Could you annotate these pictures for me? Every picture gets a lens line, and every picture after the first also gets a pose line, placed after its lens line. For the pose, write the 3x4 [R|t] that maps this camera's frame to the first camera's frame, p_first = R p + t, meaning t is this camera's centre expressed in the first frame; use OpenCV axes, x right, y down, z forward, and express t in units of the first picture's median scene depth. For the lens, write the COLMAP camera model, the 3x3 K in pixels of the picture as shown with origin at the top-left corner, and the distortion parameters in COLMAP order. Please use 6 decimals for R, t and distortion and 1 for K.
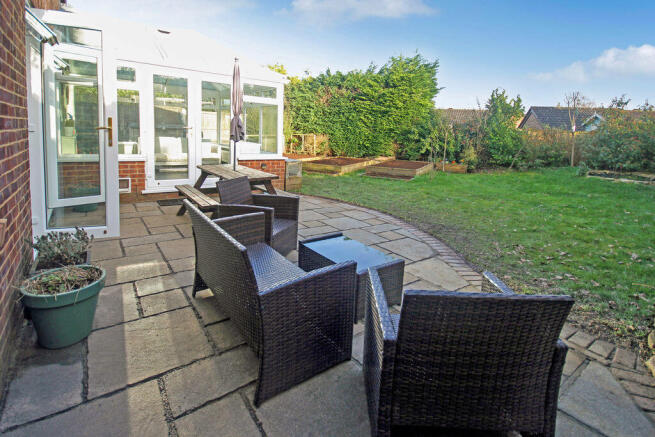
lens RADIAL K [[318.1, 0, 327.5], [0, 318.1, 218.5], [0, 0, 1]] dist [0.000579, 0.000344]
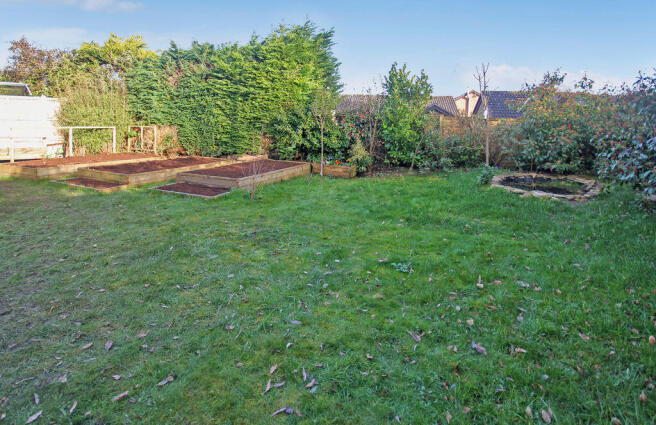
lens RADIAL K [[317.5, 0, 328.0], [0, 317.5, 212.5], [0, 0, 1]] dist [-0.002367, -0.000118]
pose [[0.999198, -0.017900, 0.035823, 0.337670], [0.017765, 0.999834, 0.004096, -0.063202], [-0.035890, -0.003456, 0.999350, 0.265659]]
